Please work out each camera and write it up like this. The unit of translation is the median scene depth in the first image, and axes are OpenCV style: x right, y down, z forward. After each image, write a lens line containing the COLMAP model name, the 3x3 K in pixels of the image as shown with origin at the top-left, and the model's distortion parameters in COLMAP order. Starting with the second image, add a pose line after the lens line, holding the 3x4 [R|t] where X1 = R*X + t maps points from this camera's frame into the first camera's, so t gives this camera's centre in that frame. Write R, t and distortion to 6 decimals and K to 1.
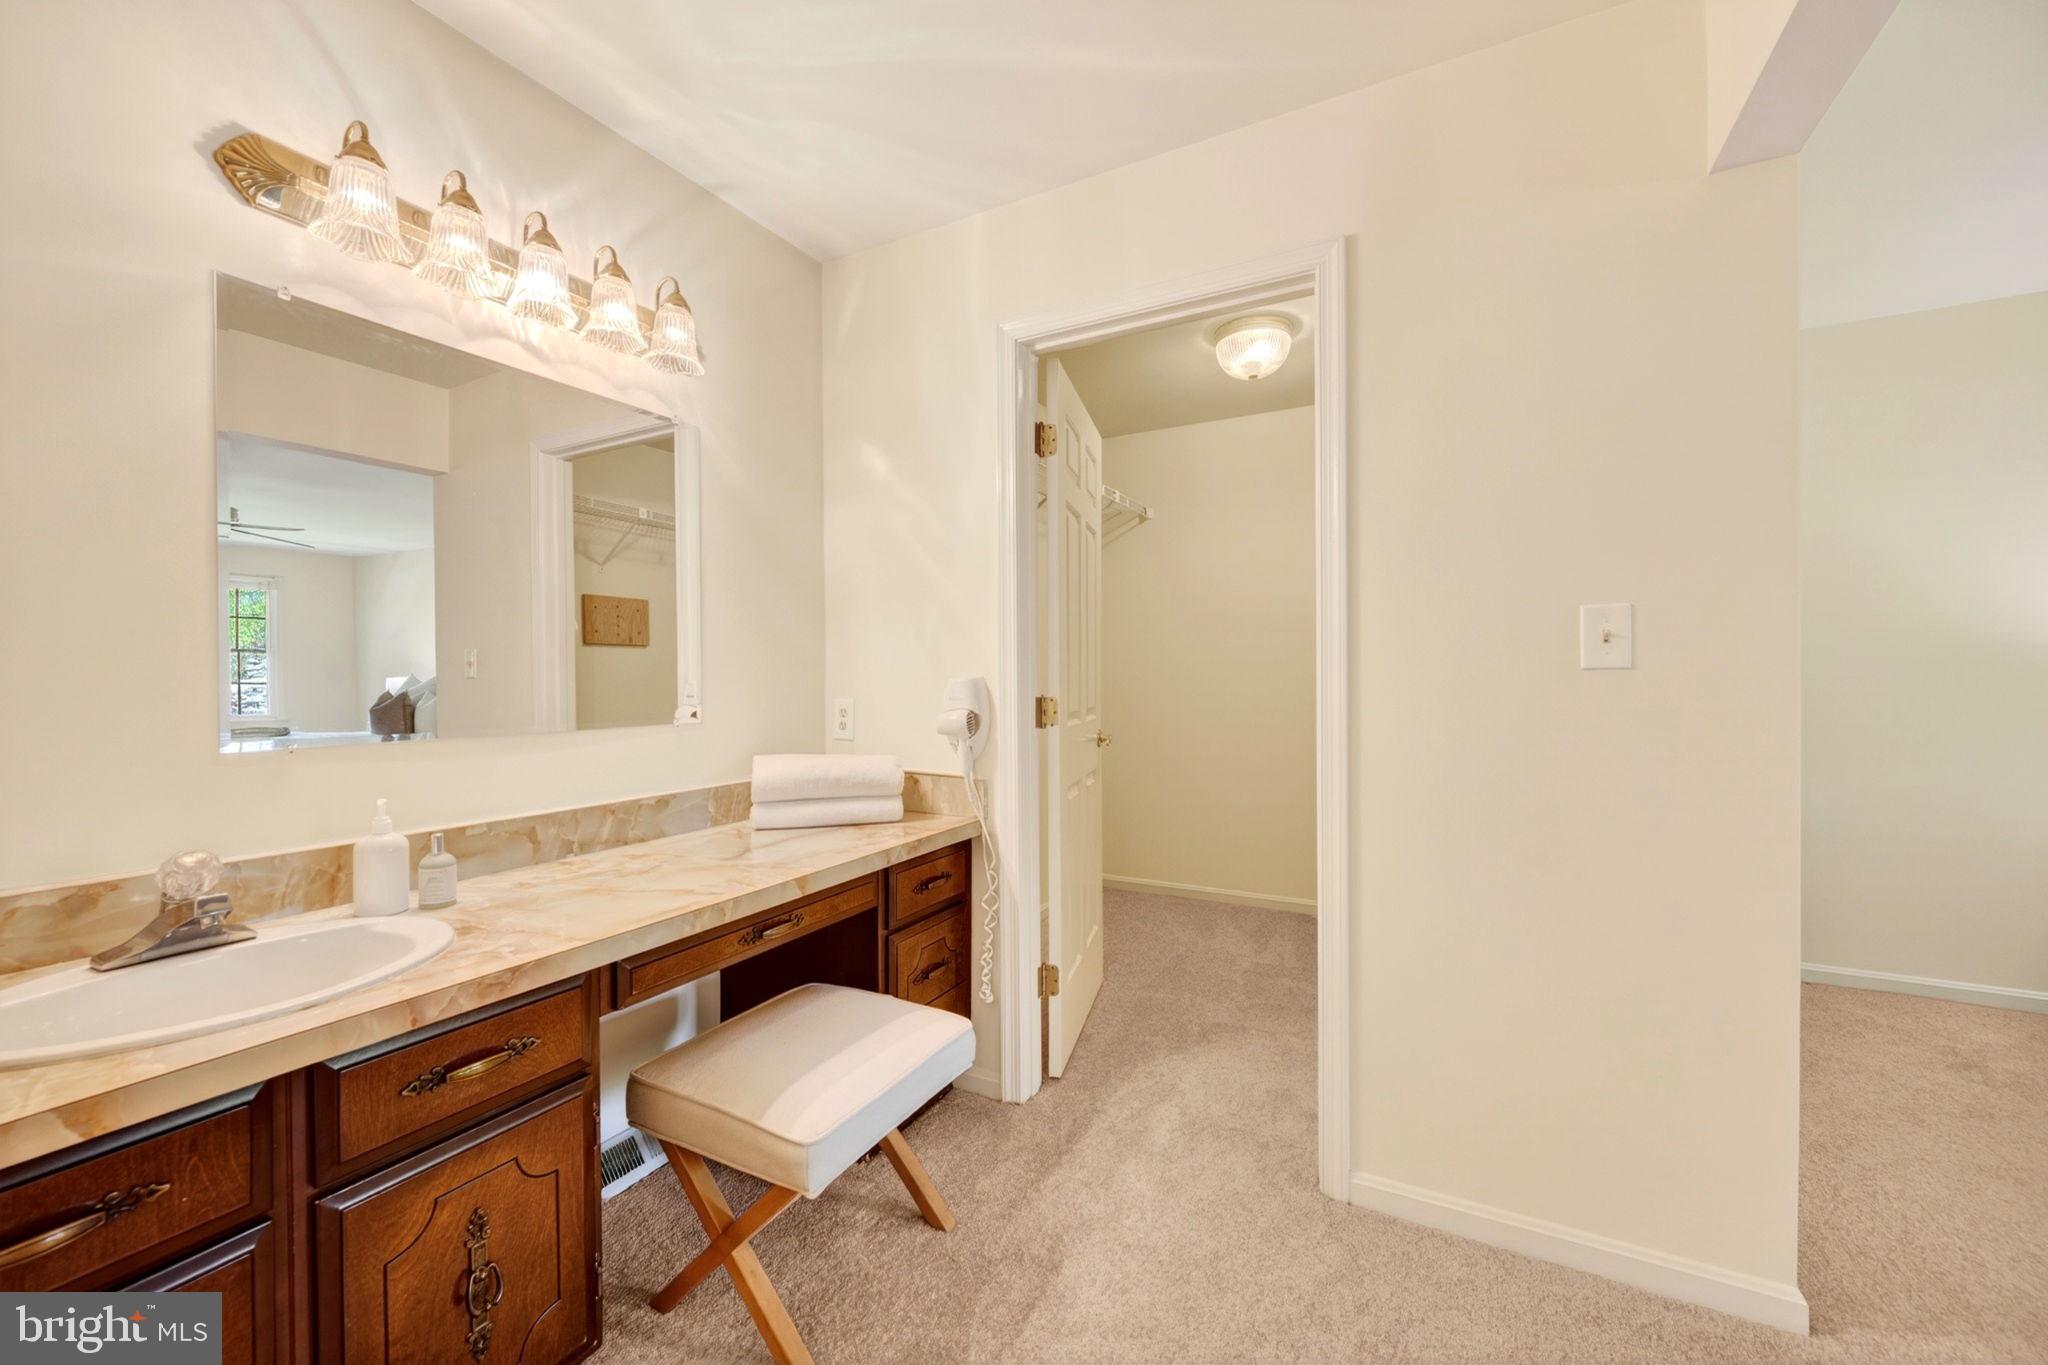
lens RADIAL K [[794.5, 0, 1024.4], [0, 794.5, 679.4], [0, 0, 1]] dist [0.000867, 0.000048]
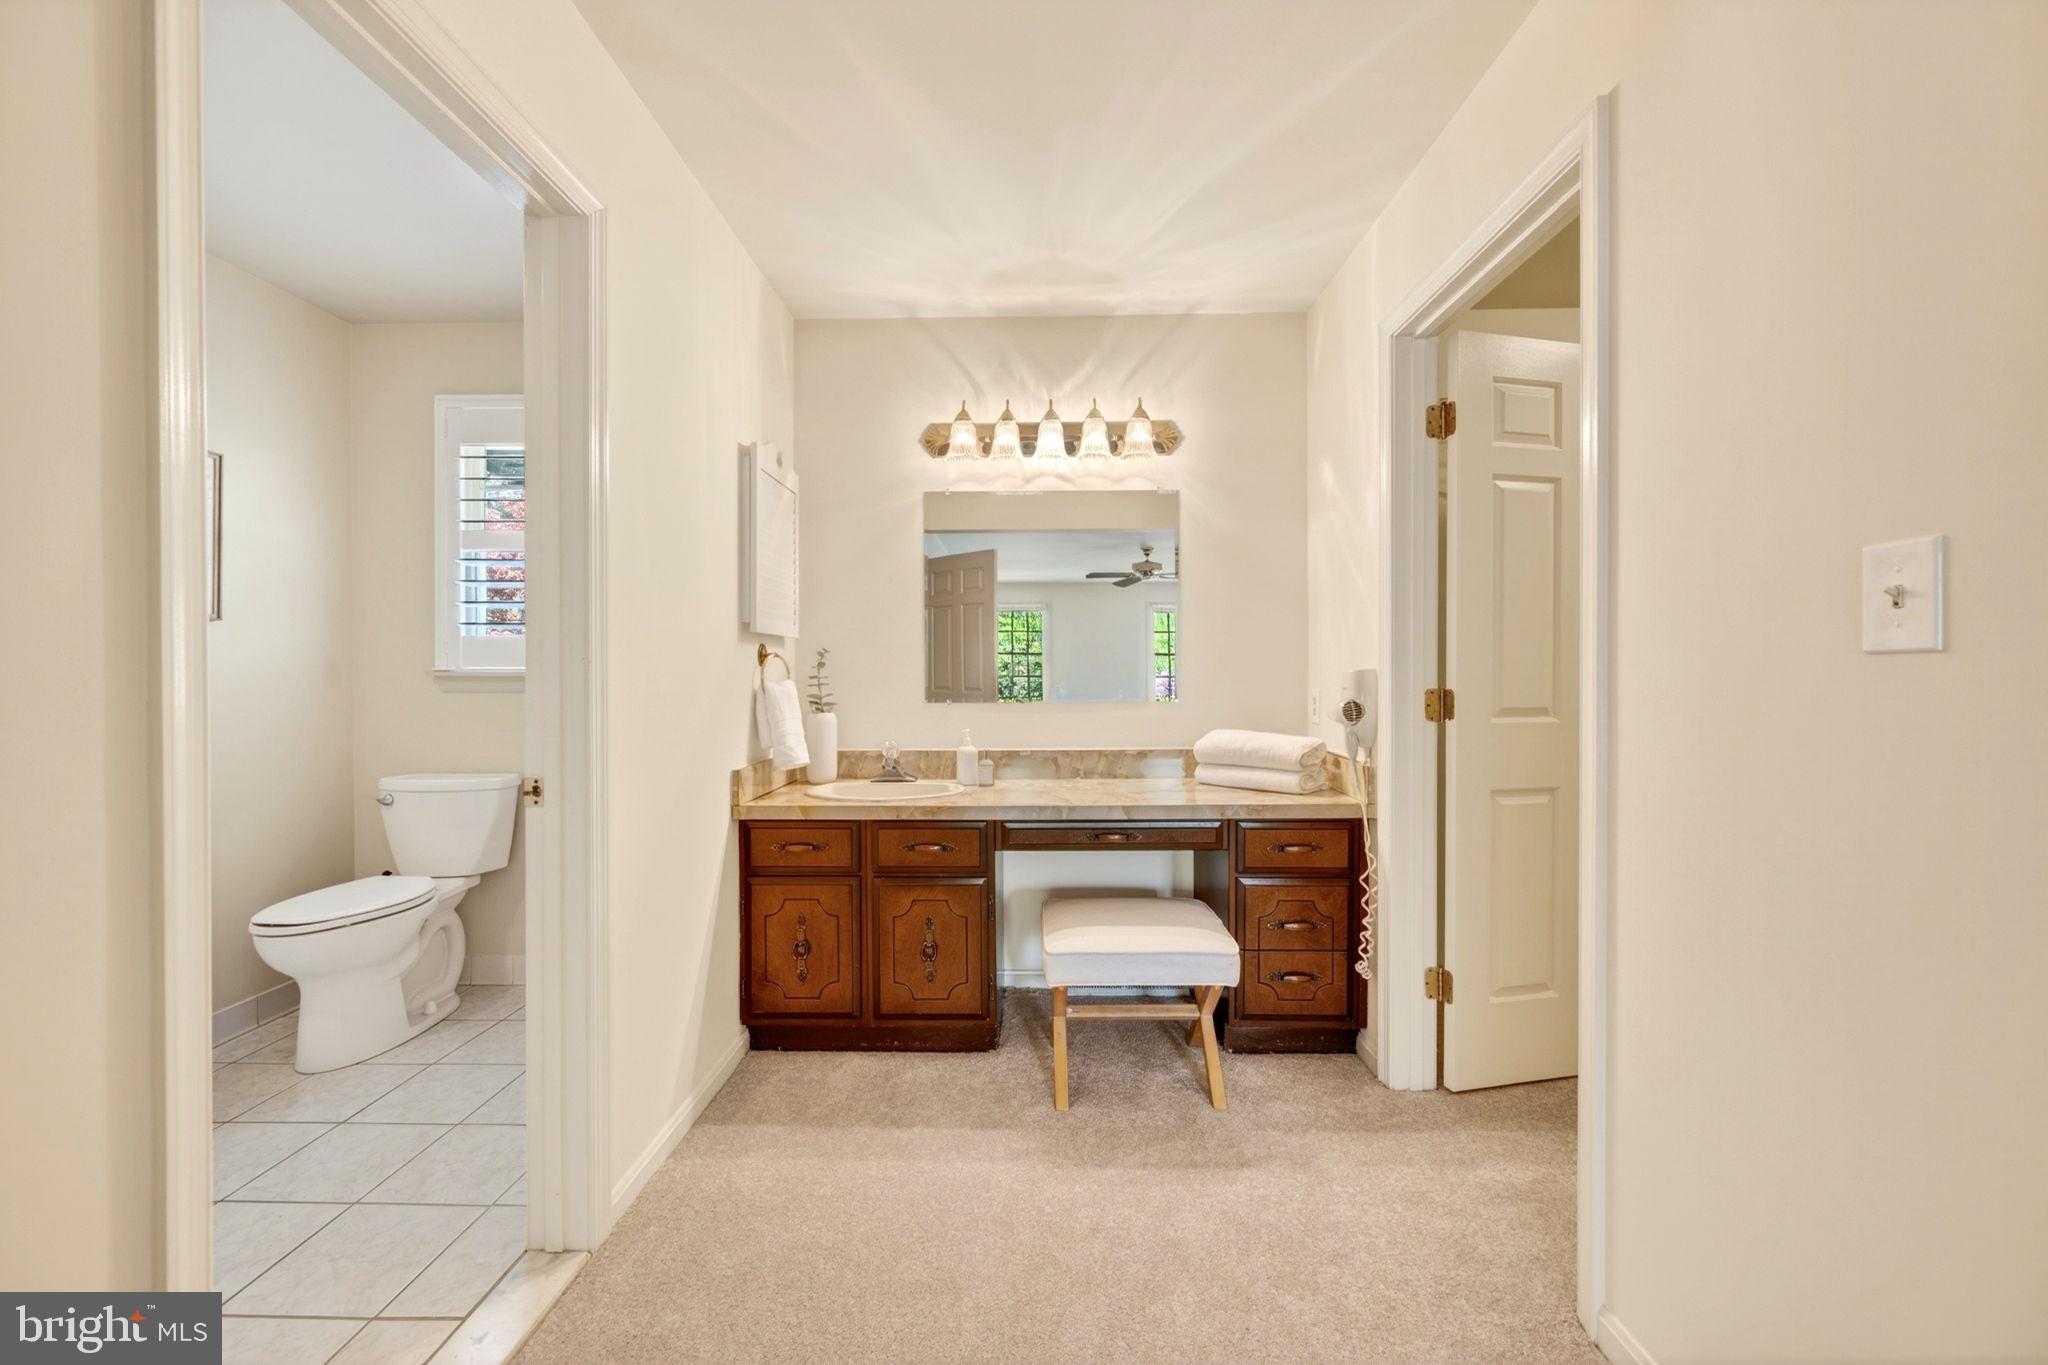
lens RADIAL K [[794.5, 0, 1024.4], [0, 794.5, 679.4], [0, 0, 1]] dist [0.000867, 0.000048]
pose [[0.456027, 0.009732, -0.889913, 0.799582], [-0.002088, 0.999949, 0.009865, 0.001668], [0.889964, -0.002640, 0.456024, 0.142586]]
